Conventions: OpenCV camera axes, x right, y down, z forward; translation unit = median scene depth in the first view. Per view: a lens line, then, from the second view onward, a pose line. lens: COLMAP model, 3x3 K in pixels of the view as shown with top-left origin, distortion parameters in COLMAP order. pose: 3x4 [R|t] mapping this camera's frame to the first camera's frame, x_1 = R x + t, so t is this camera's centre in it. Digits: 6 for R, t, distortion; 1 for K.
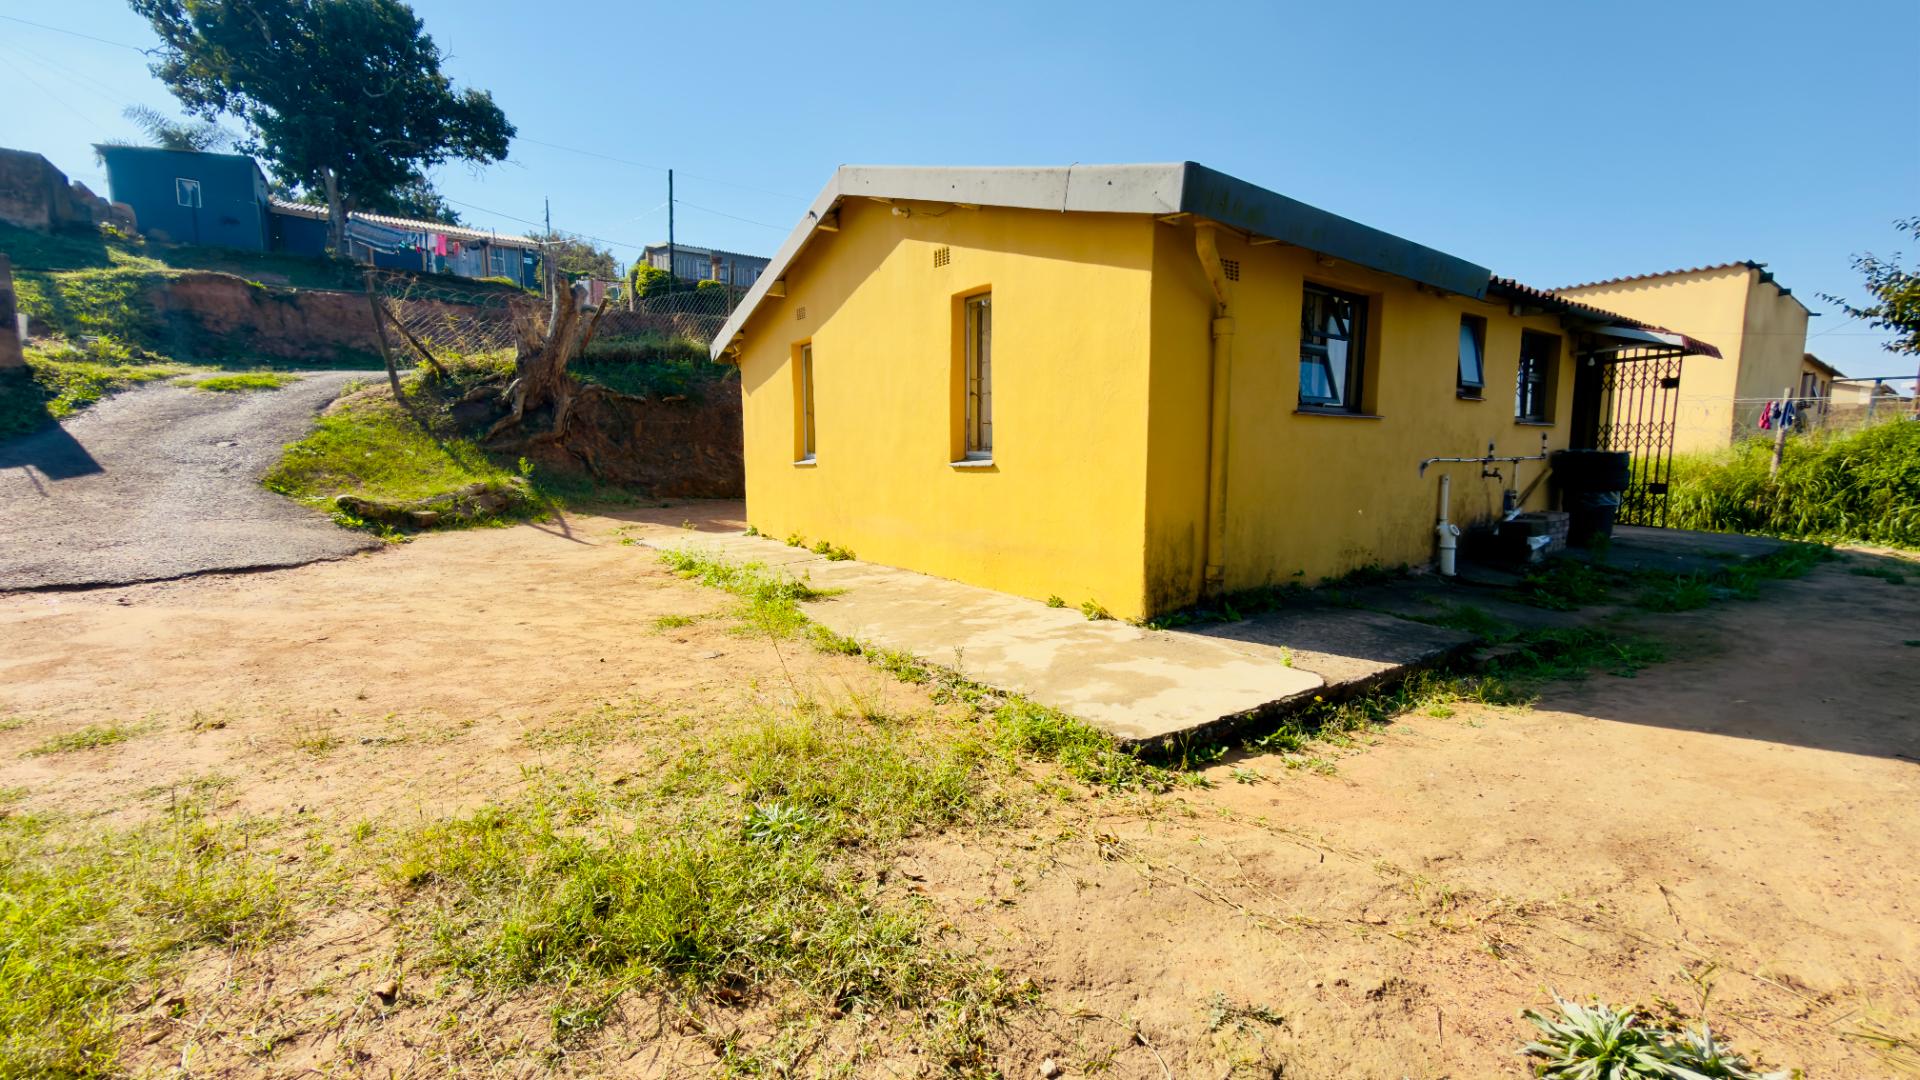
lens RADIAL K [[755.6, 0, 951.6], [0, 755.6, 548.6], [0, 0, 1]] dist [-0.002276, -0.000412]
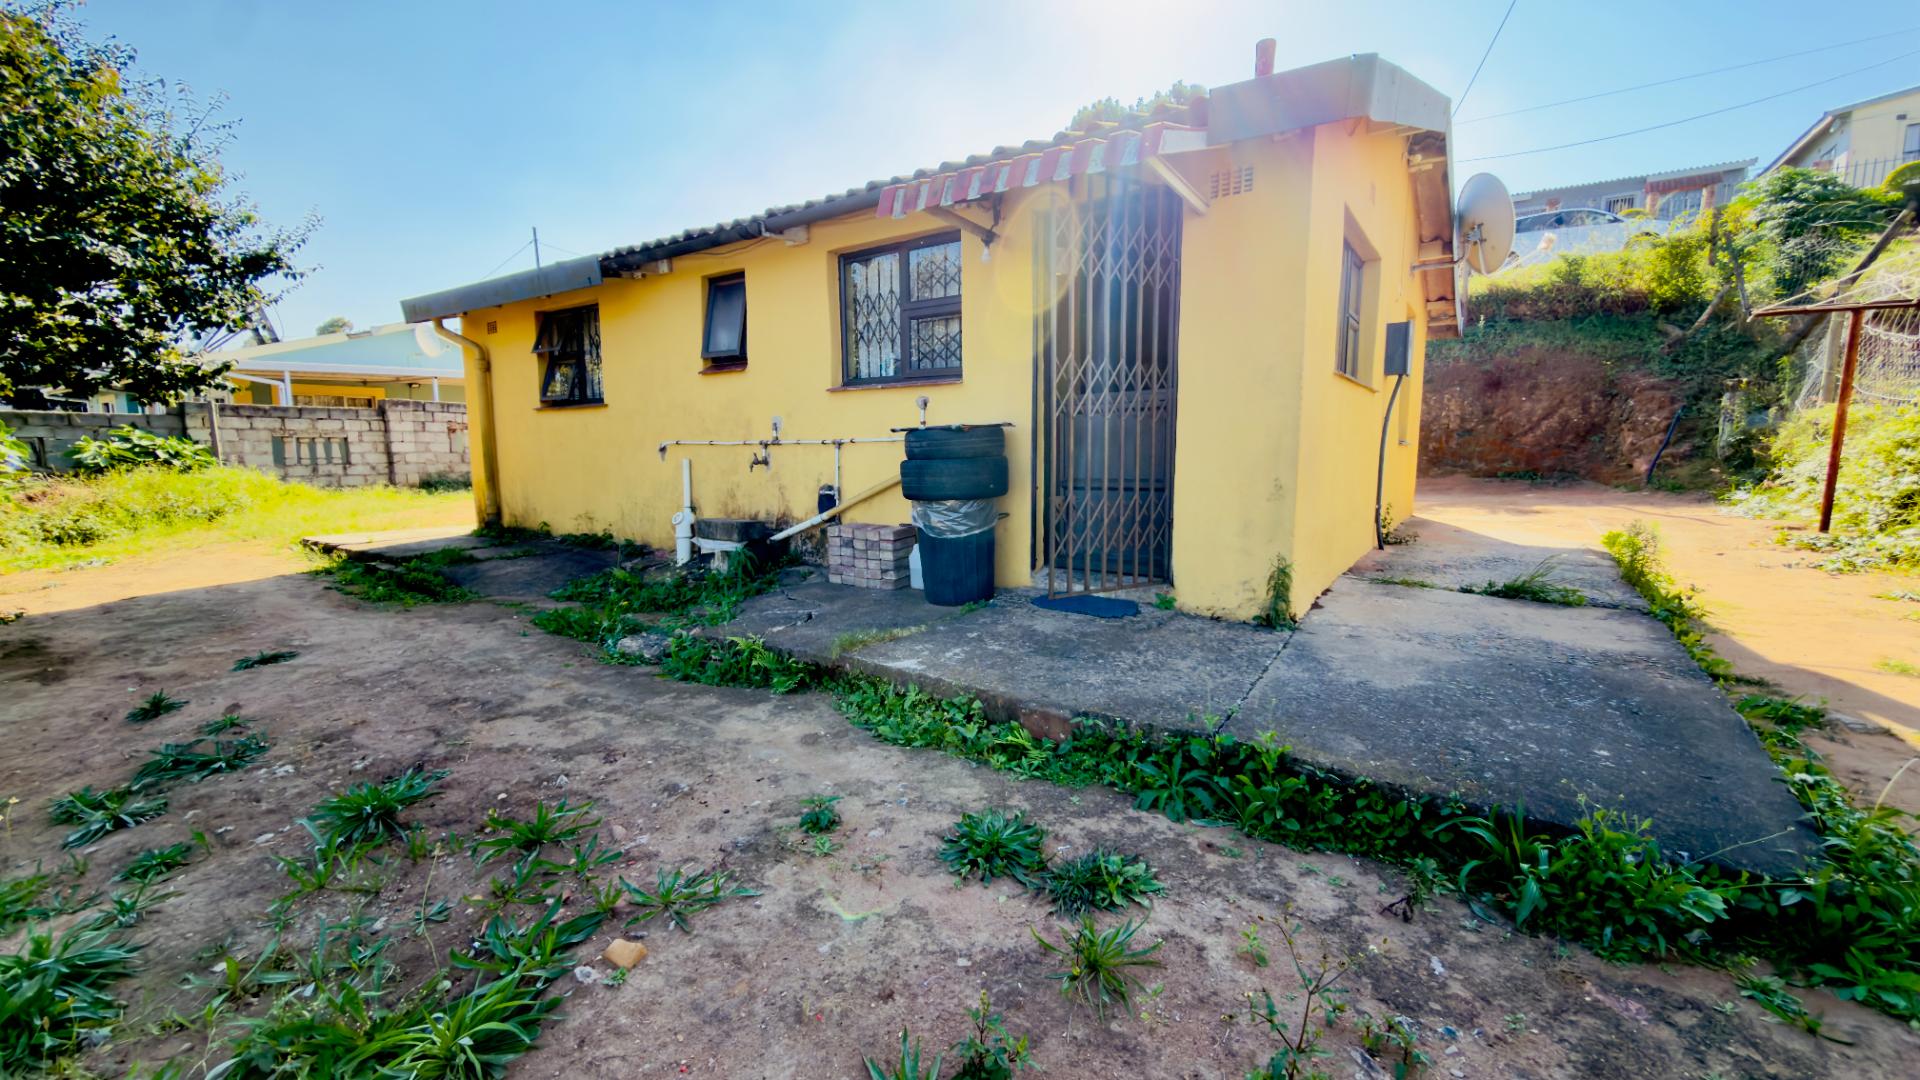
lens RADIAL K [[755.6, 0, 951.6], [0, 755.6, 548.6], [0, 0, 1]] dist [-0.002276, -0.000412]
pose [[0.366988, 0.135405, -0.920318, 1.290588], [-0.101040, 0.989298, 0.105263, -0.093233], [0.924722, 0.054358, 0.376741, 0.745198]]
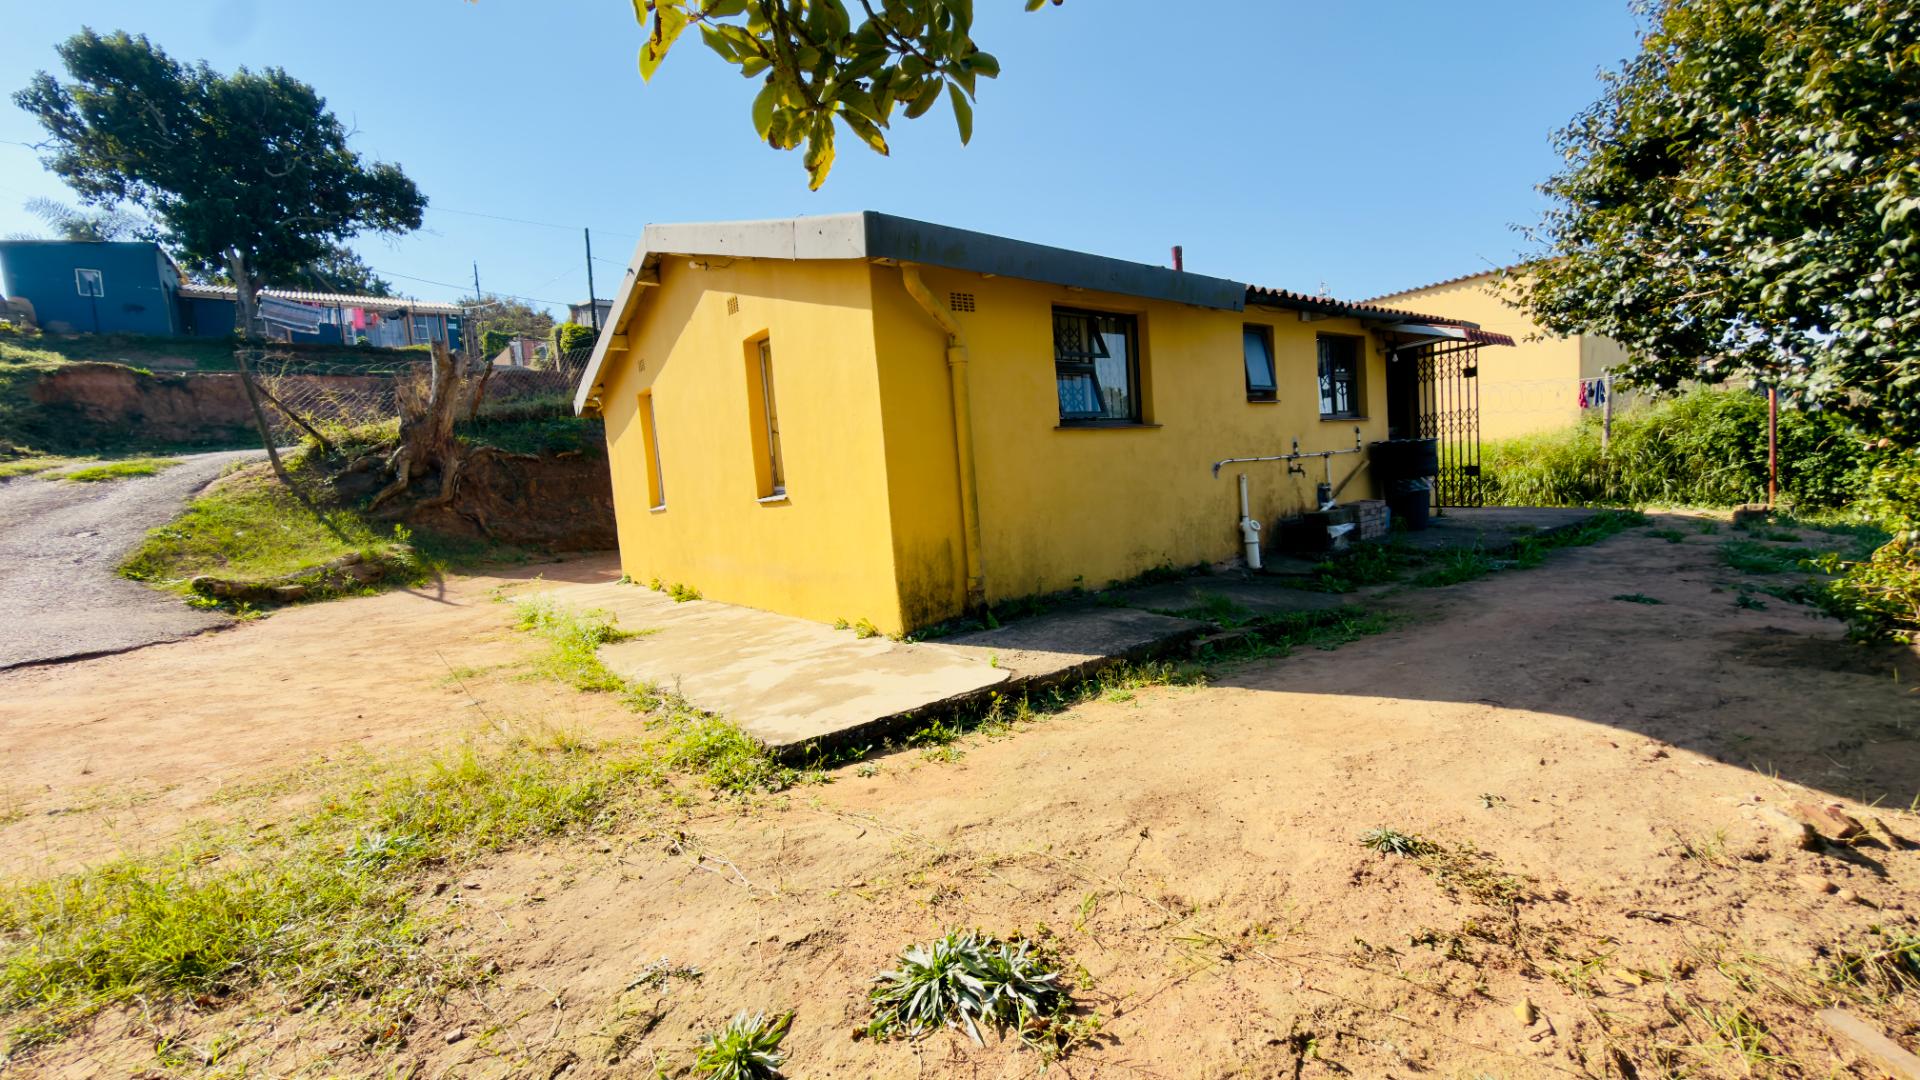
lens RADIAL K [[755.6, 0, 951.6], [0, 755.6, 548.6], [0, 0, 1]] dist [-0.002276, -0.000412]
pose [[0.996149, -0.079058, 0.037918, 0.153652], [0.080493, 0.996033, -0.037940, 0.010773], [-0.034768, 0.040846, 0.998560, -0.032844]]
